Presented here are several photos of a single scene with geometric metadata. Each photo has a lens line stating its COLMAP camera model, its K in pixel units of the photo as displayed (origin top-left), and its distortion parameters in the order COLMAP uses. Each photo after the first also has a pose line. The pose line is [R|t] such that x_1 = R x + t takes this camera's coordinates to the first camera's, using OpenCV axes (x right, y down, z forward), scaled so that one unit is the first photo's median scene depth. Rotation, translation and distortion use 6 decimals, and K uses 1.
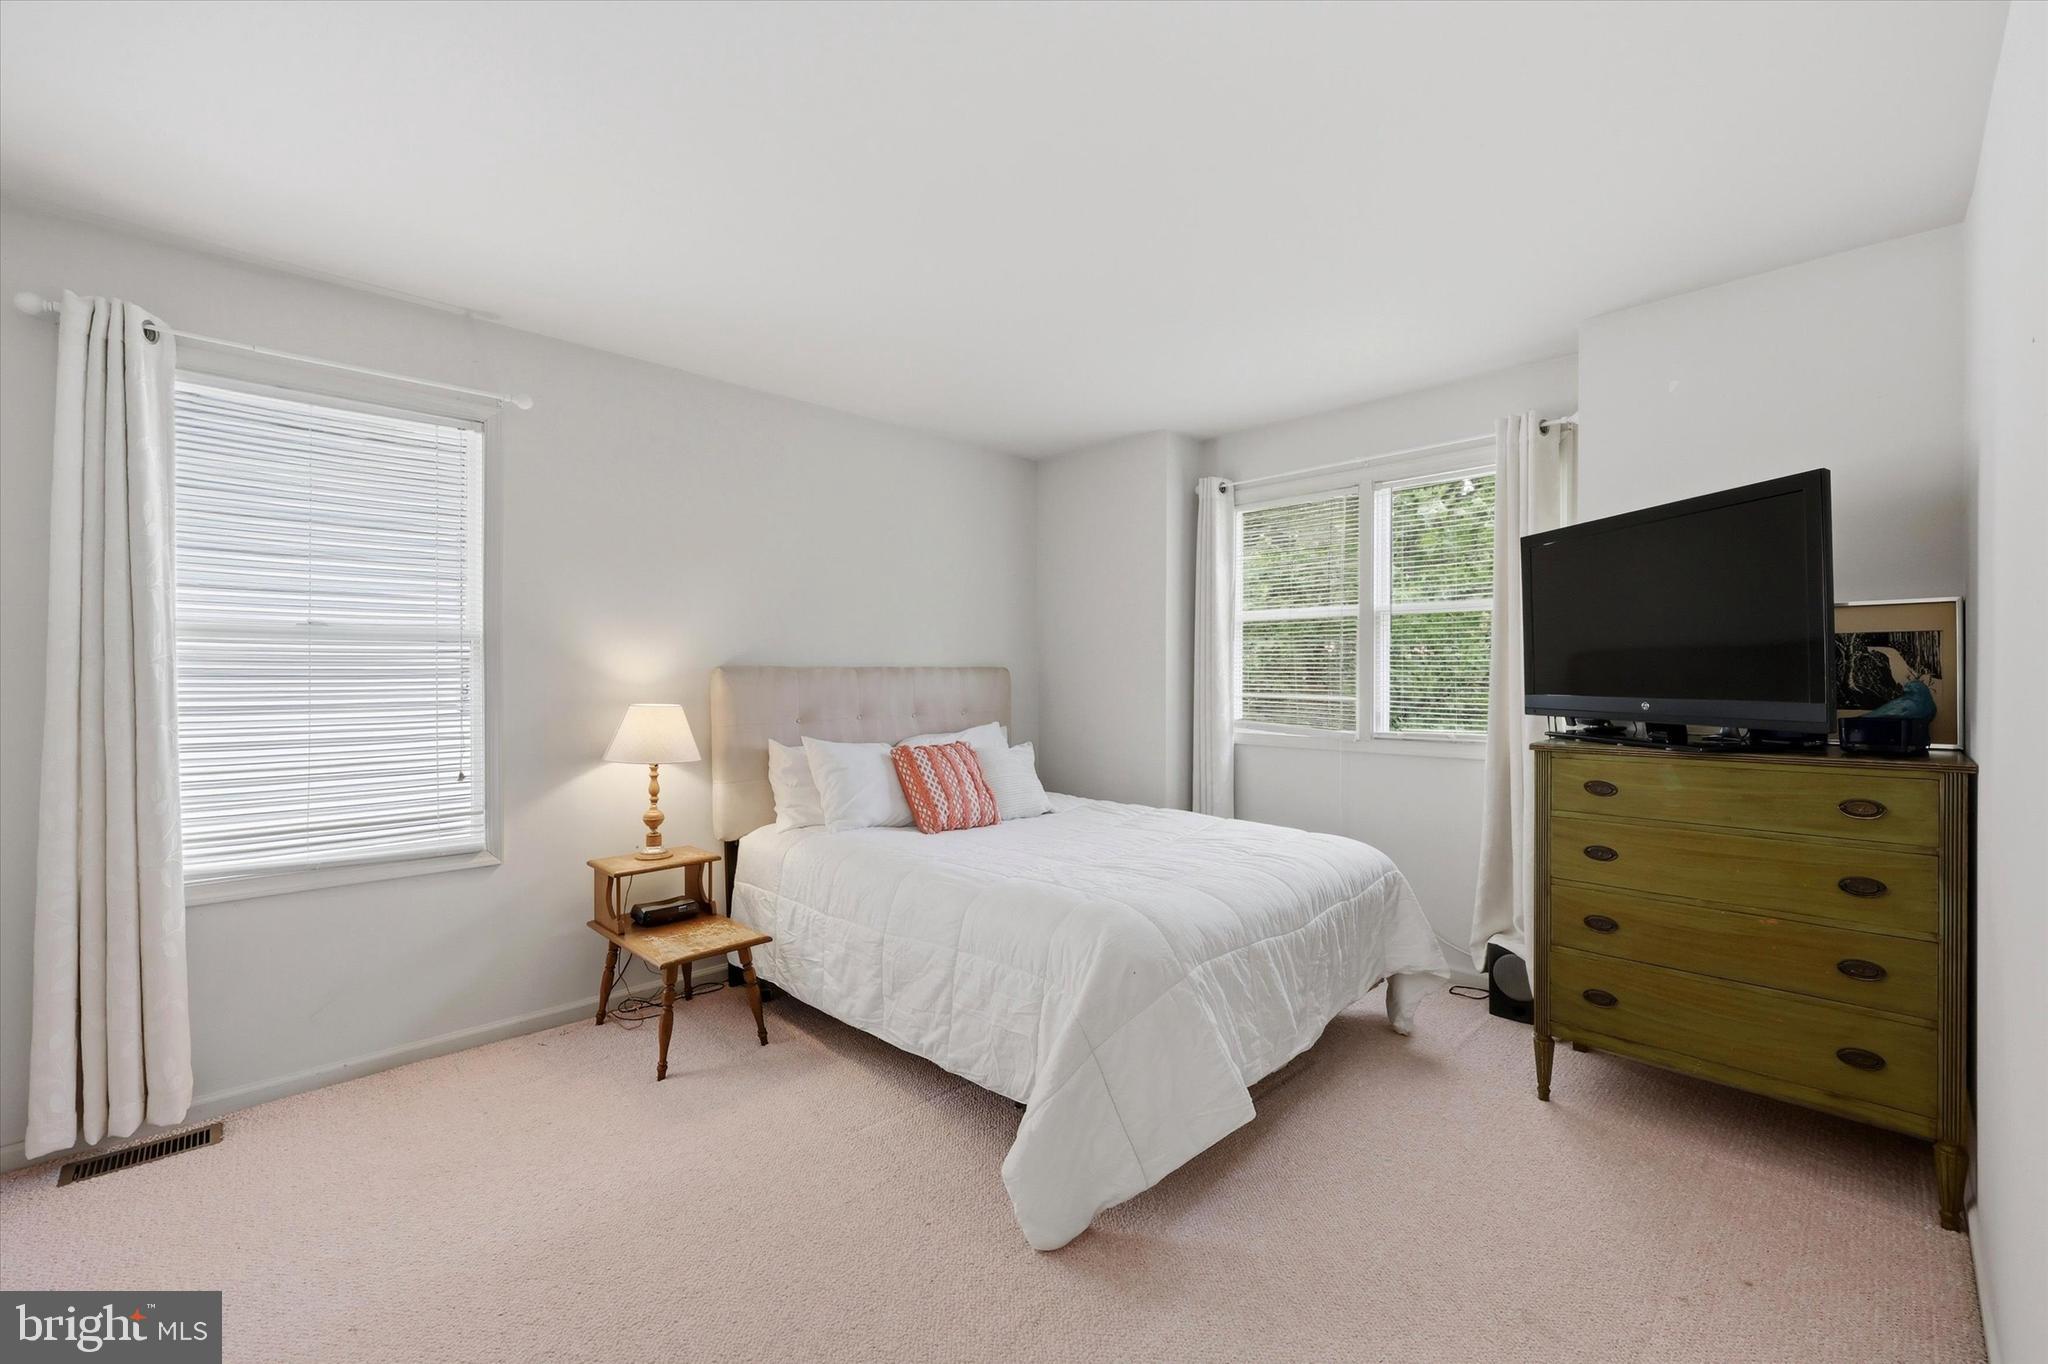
lens RADIAL K [[832.7, 0, 1012.2], [0, 832.7, 675.0], [0, 0, 1]] dist [0.001319, 0.000094]
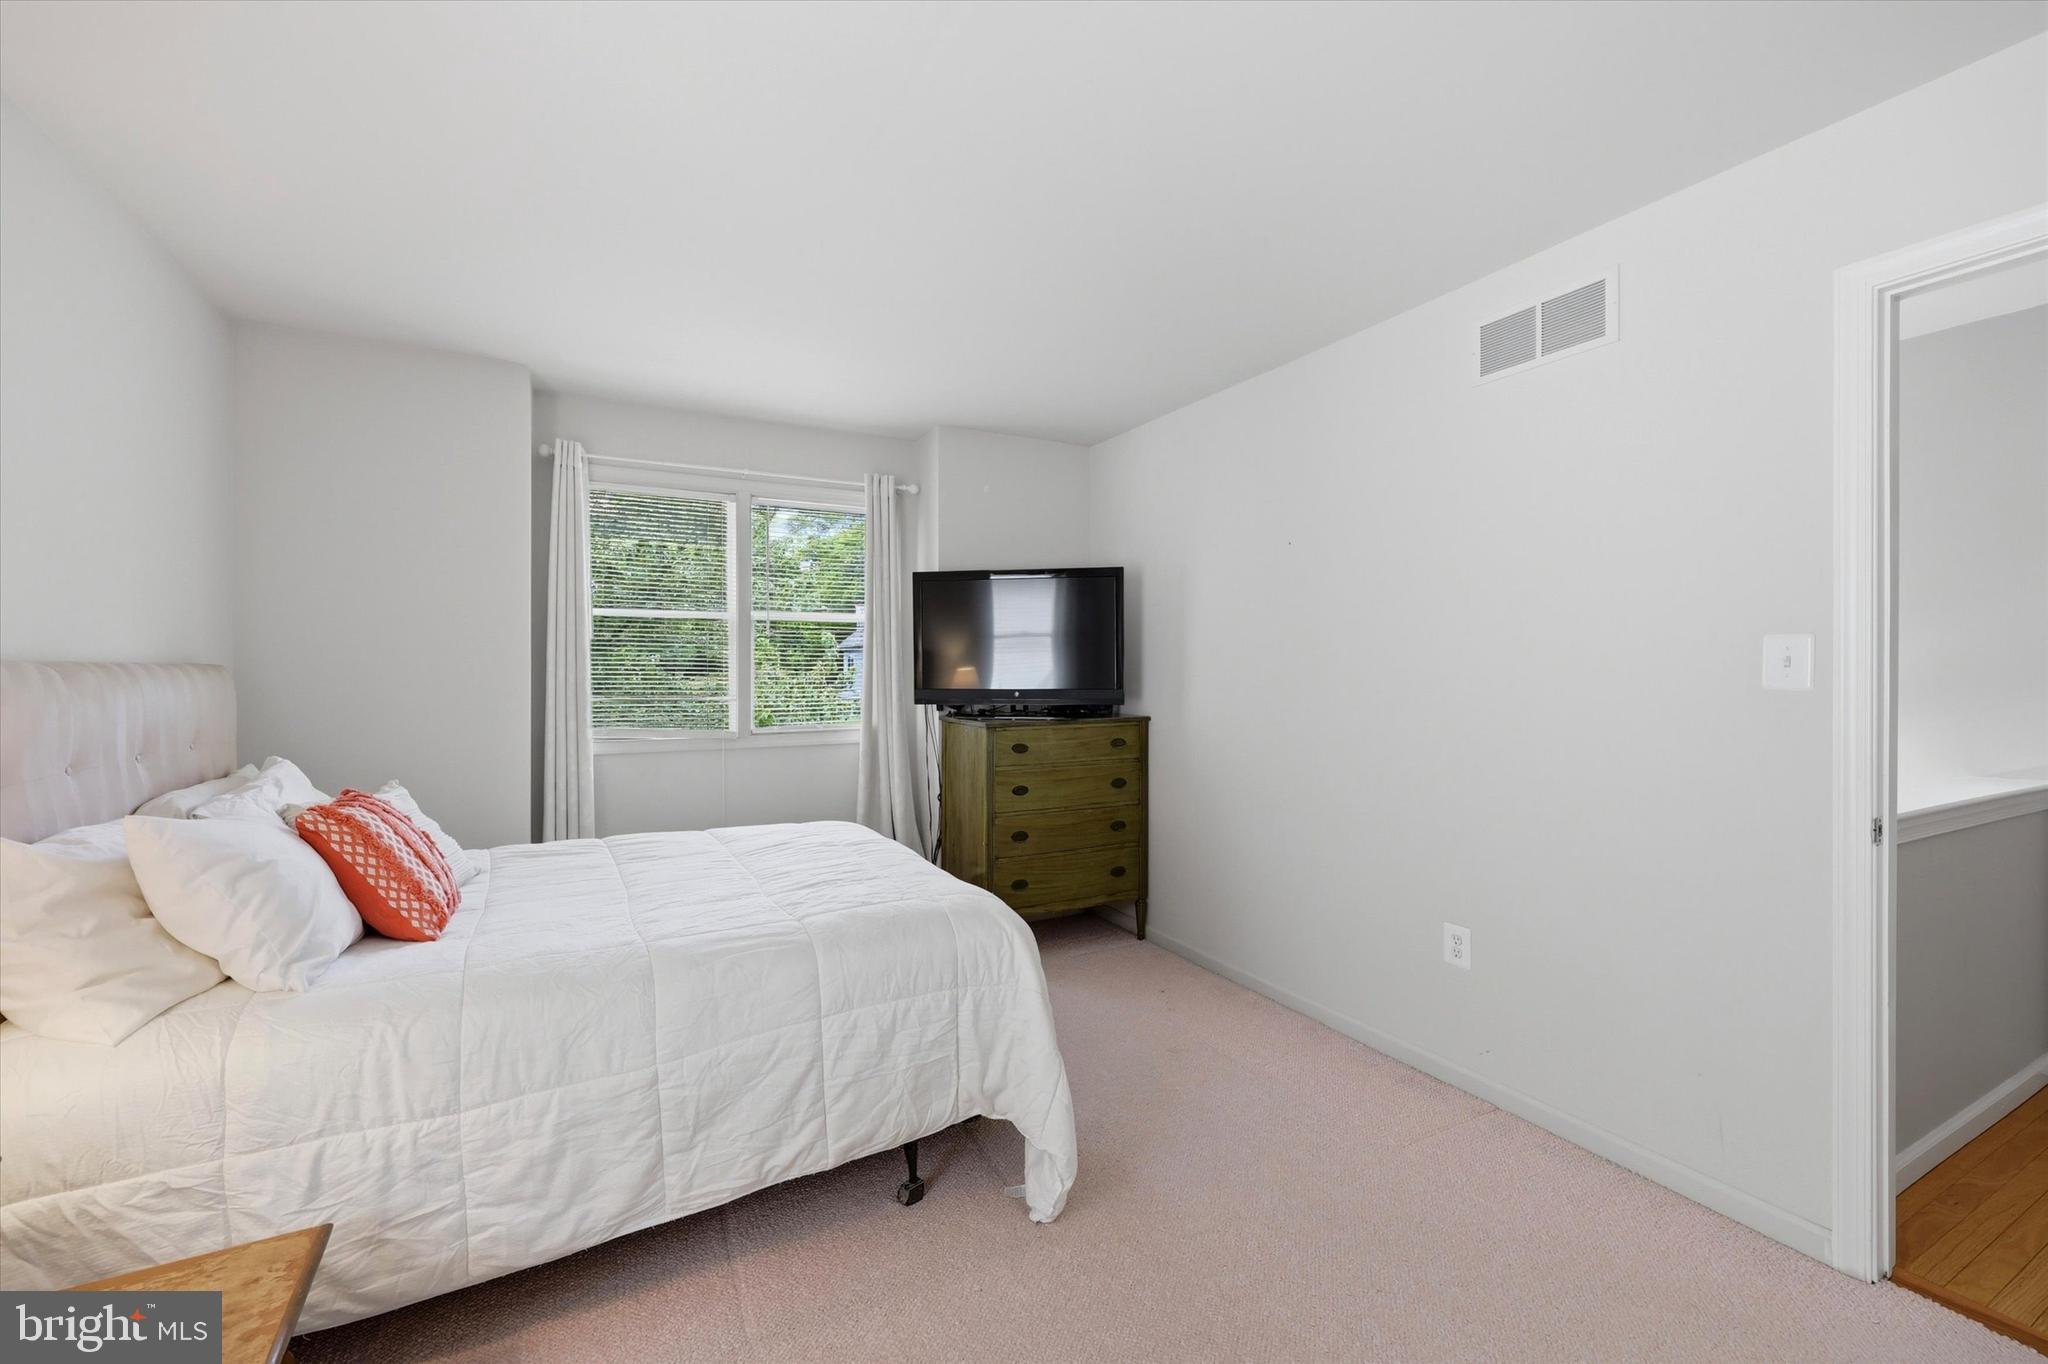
lens RADIAL K [[832.7, 0, 1012.2], [0, 832.7, 675.0], [0, 0, 1]] dist [0.001319, 0.000094]
pose [[0.280939, -0.004684, 0.959714, -0.753707], [0.001392, 0.999989, 0.004473, -0.005964], [-0.959725, 0.000079, 0.280942, 0.569098]]
